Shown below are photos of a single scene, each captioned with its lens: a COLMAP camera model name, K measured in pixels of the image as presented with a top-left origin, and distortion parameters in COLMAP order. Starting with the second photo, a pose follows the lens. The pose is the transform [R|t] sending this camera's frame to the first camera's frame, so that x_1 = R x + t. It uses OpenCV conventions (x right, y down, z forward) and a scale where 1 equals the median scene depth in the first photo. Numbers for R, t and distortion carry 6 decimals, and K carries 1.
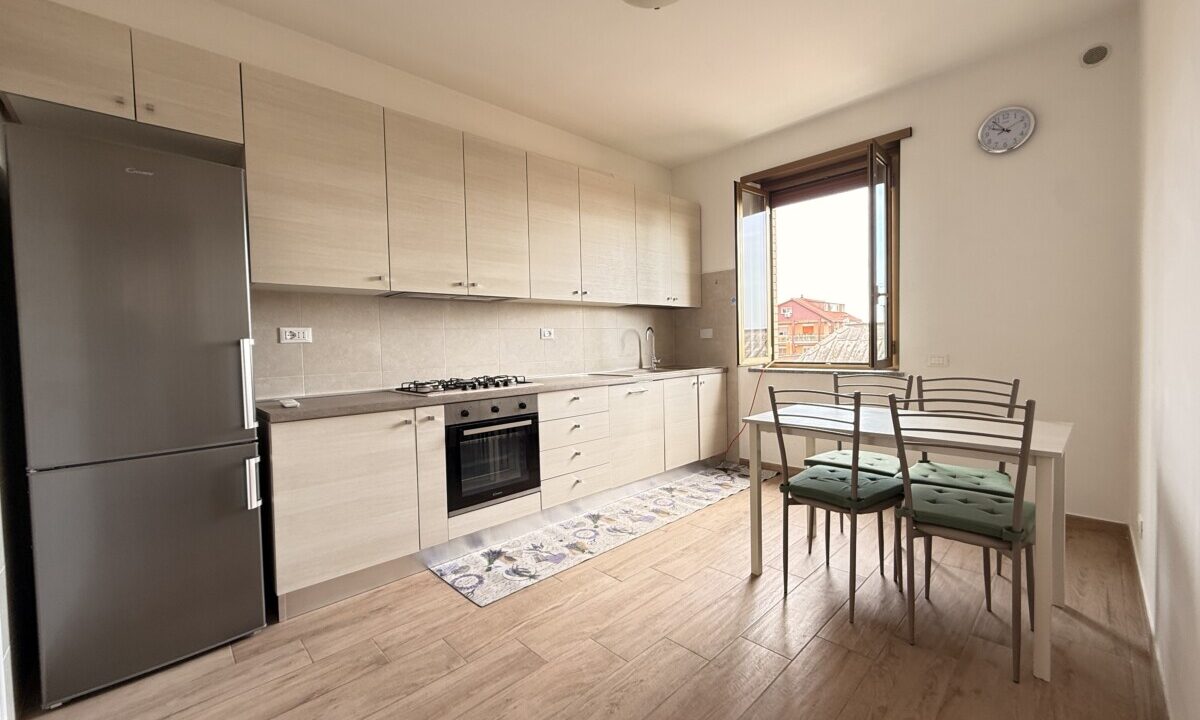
lens RADIAL K [[477.0, 0, 600.5], [0, 477.0, 359.8], [0, 0, 1]] dist [0.001166, 0.000412]
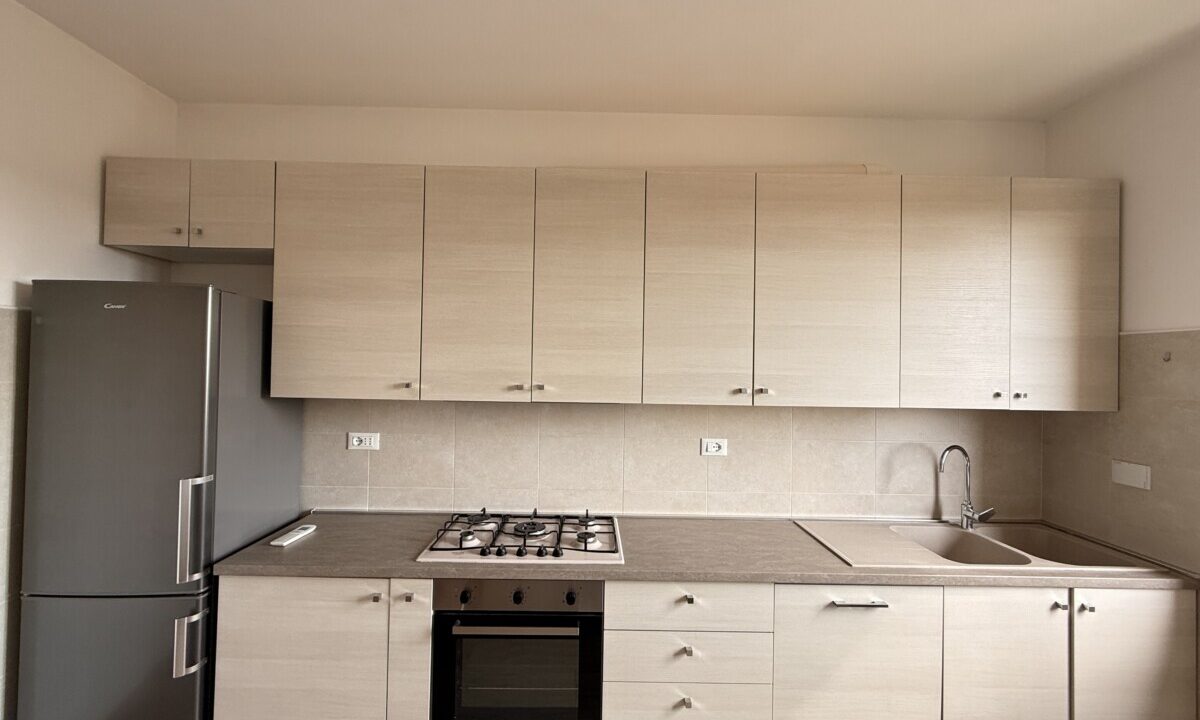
lens RADIAL K [[477.0, 0, 597.4], [0, 477.0, 359.0], [0, 0, 1]] dist [0.001166, 0.000412]
pose [[0.729075, 0.030841, -0.683739, 0.251740], [-0.061506, 0.997895, -0.020573, -0.185665], [0.681665, 0.057054, 0.729437, 0.551453]]
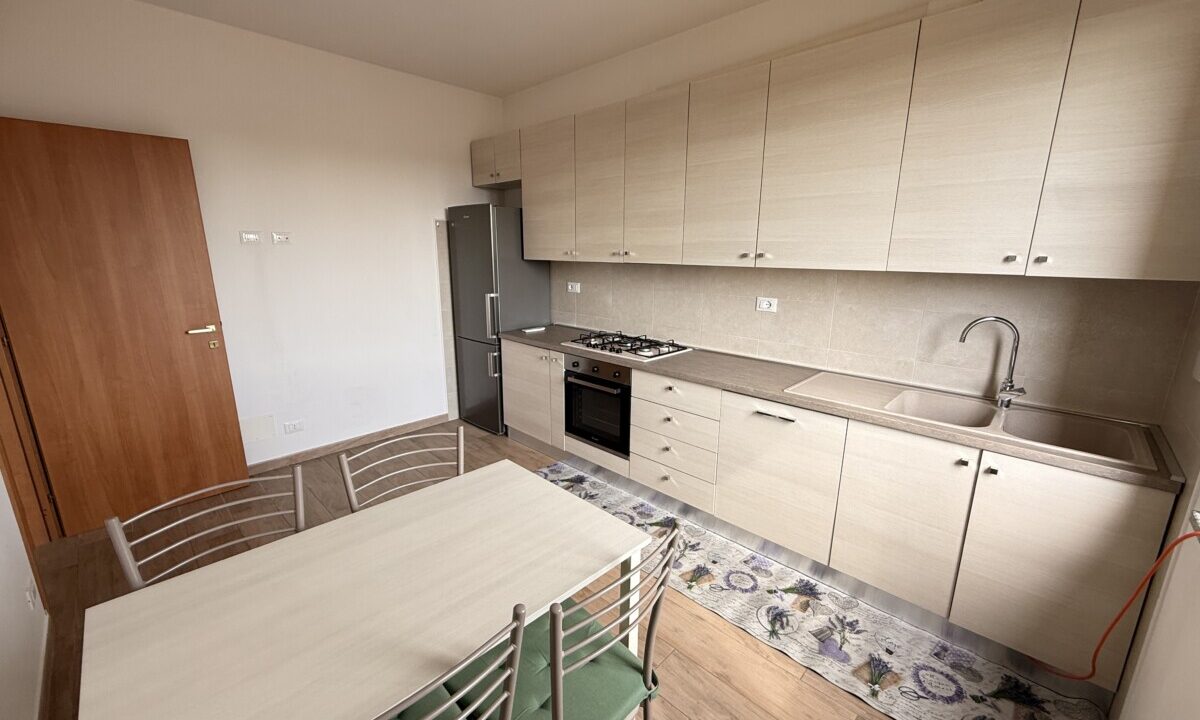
lens RADIAL K [[477.0, 0, 598.0], [0, 477.0, 360.2], [0, 0, 1]] dist [0.001166, 0.000412]
pose [[0.034213, 0.256662, -0.965896, 0.809862], [-0.040264, 0.966031, 0.255271, -0.193060], [0.998603, 0.030157, 0.043385, 0.883627]]
